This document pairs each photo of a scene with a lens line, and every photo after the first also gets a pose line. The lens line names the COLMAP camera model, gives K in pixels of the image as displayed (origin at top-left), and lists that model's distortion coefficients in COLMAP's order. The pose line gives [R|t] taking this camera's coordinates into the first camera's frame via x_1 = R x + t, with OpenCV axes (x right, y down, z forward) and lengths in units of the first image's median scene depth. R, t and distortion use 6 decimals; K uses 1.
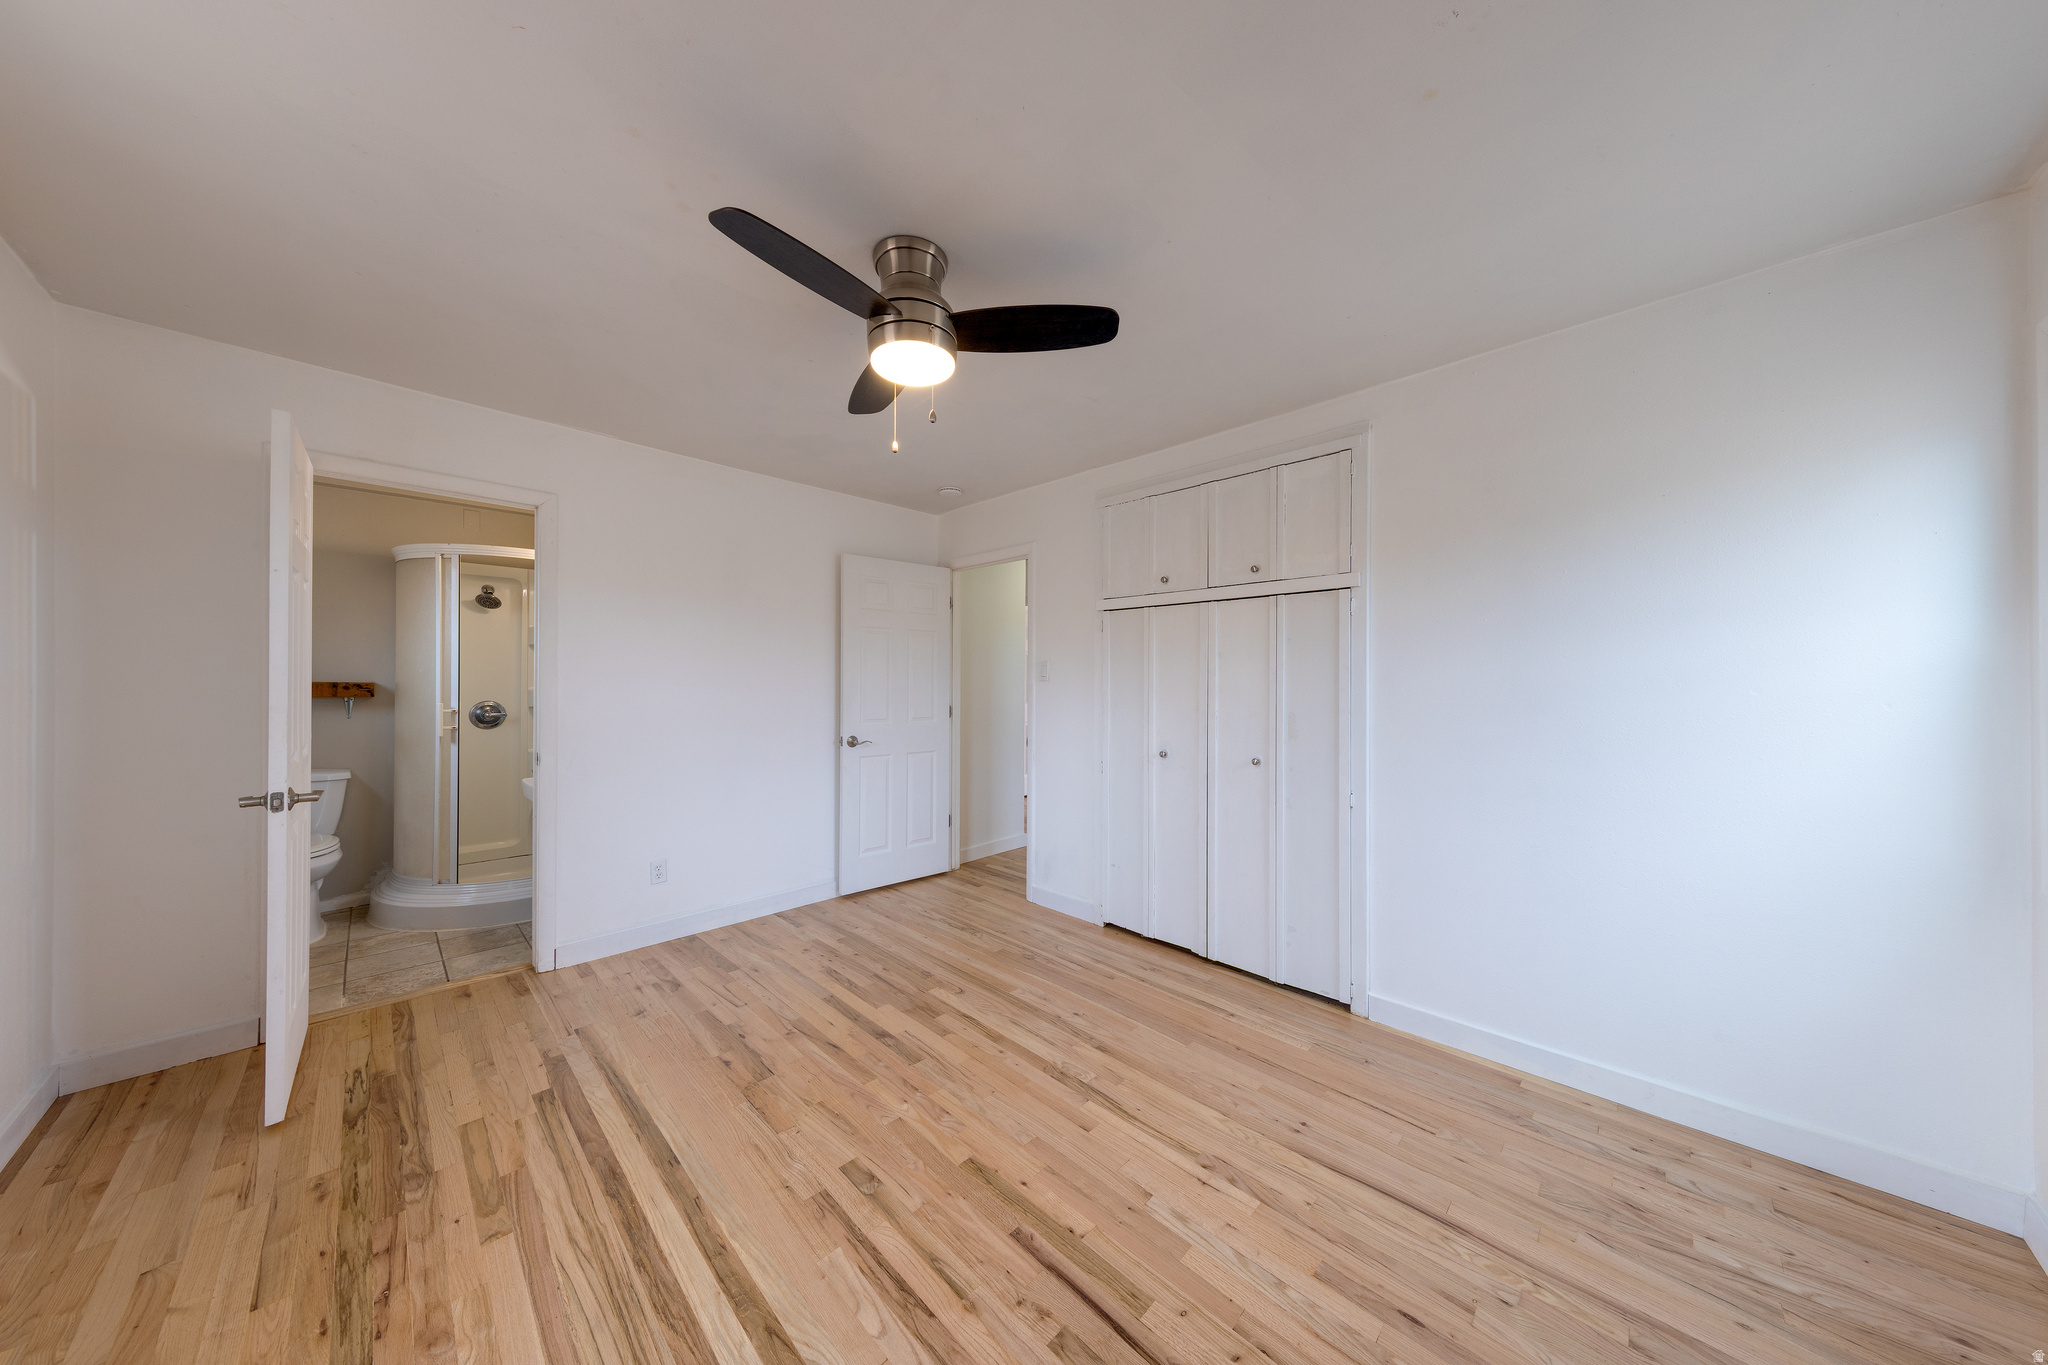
lens RADIAL K [[645.5, 0, 1034.7], [0, 645.5, 680.7], [0, 0, 1]] dist [0.001438, -0.000045]
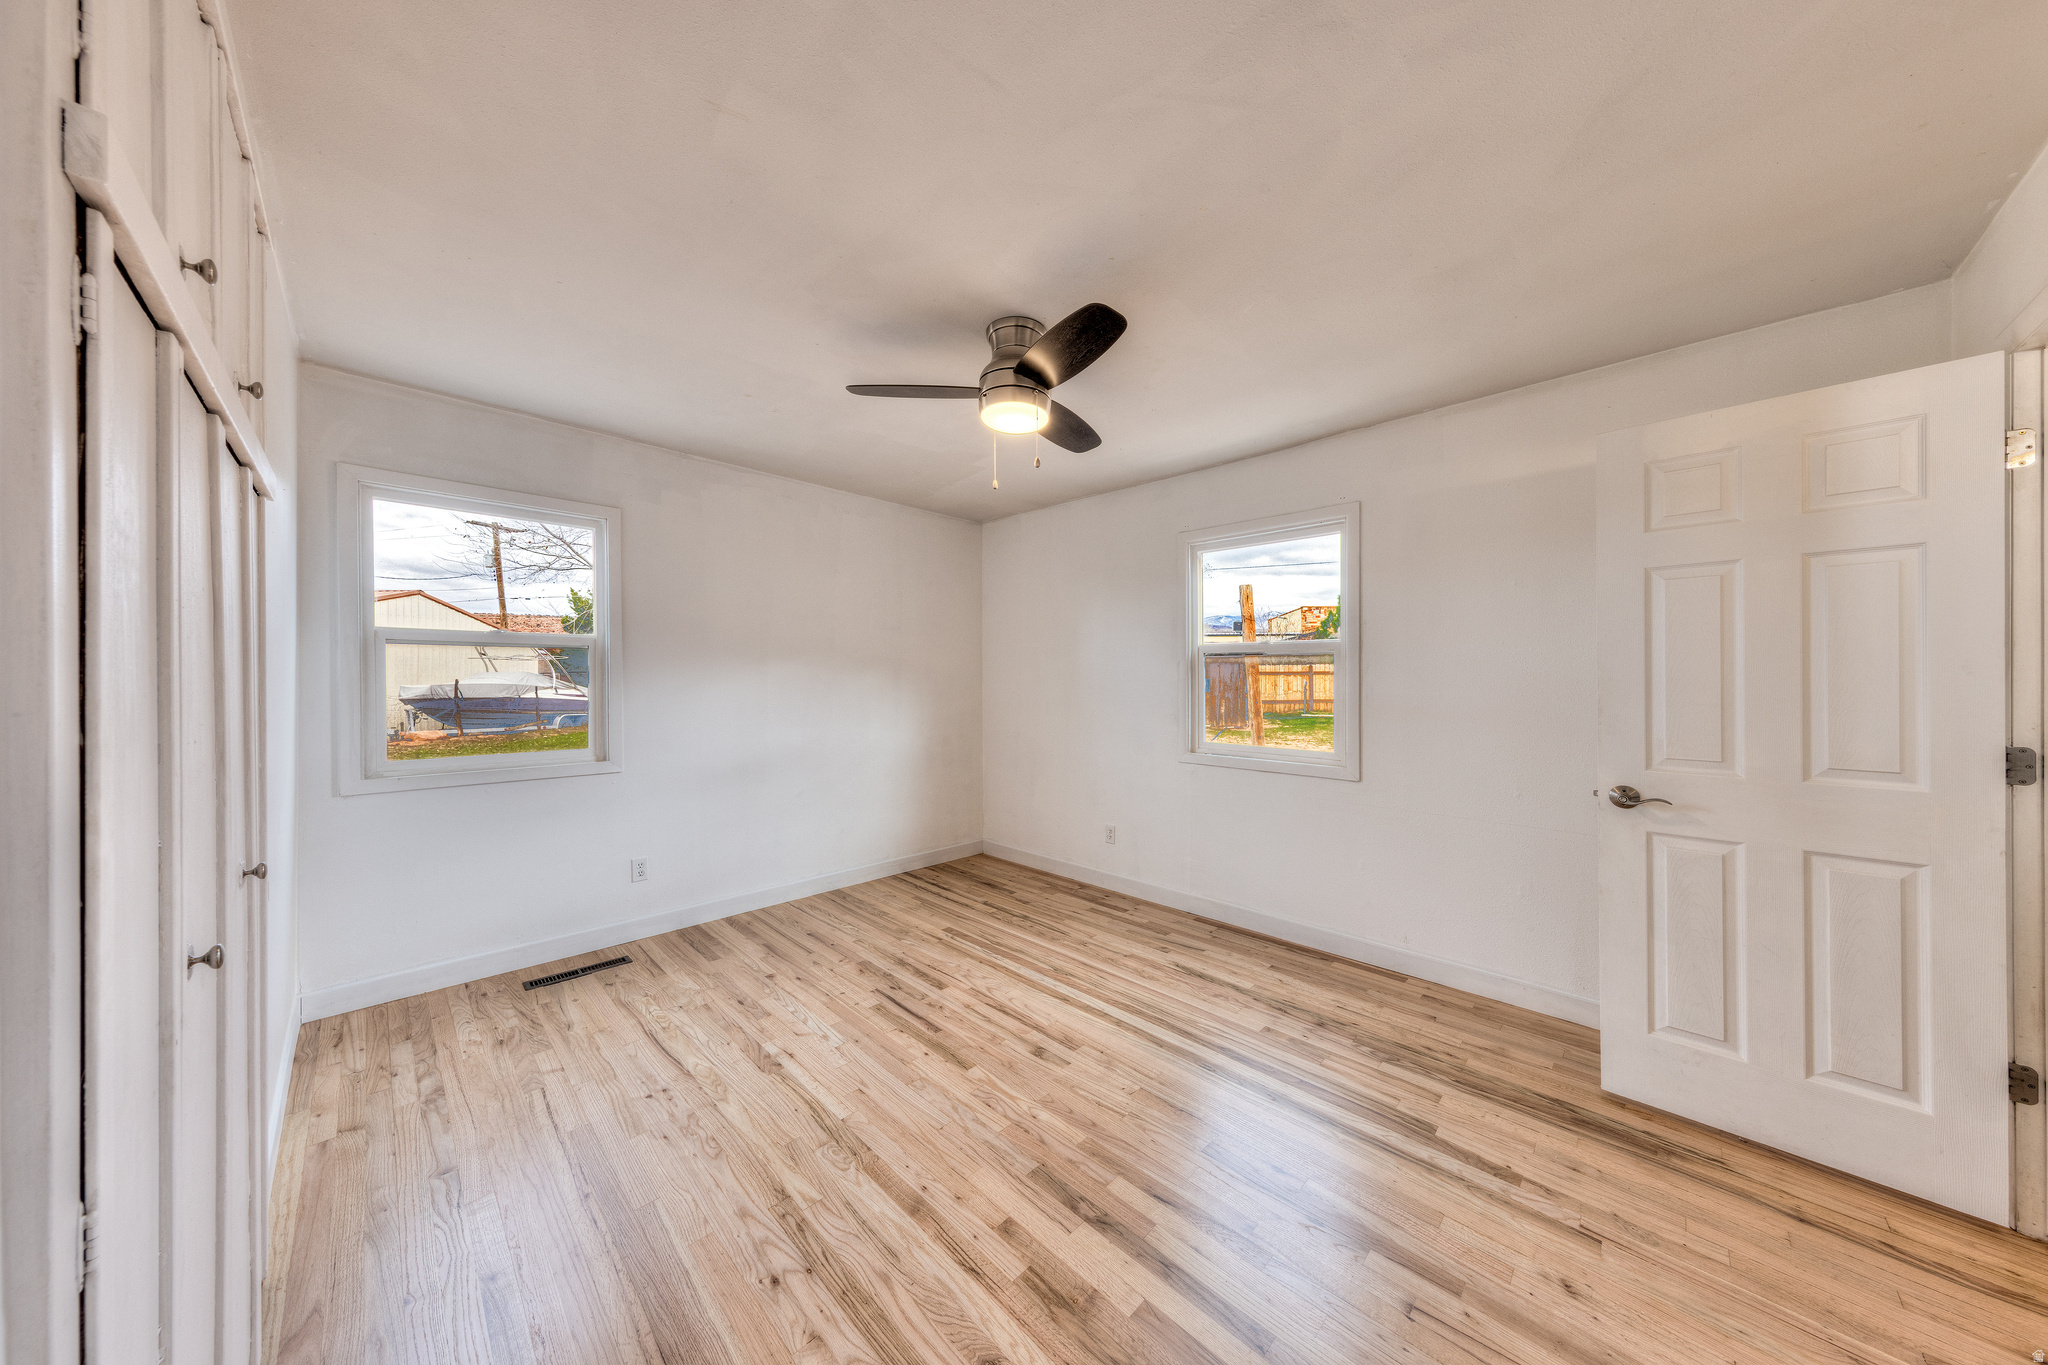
lens RADIAL K [[645.5, 0, 1034.7], [0, 645.5, 680.7], [0, 0, 1]] dist [0.001438, -0.000045]
pose [[-0.999955, -0.008640, -0.003963, -0.206431], [-0.008644, 0.999962, 0.000942, 0.004710], [0.003954, 0.000976, -0.999992, 2.113324]]
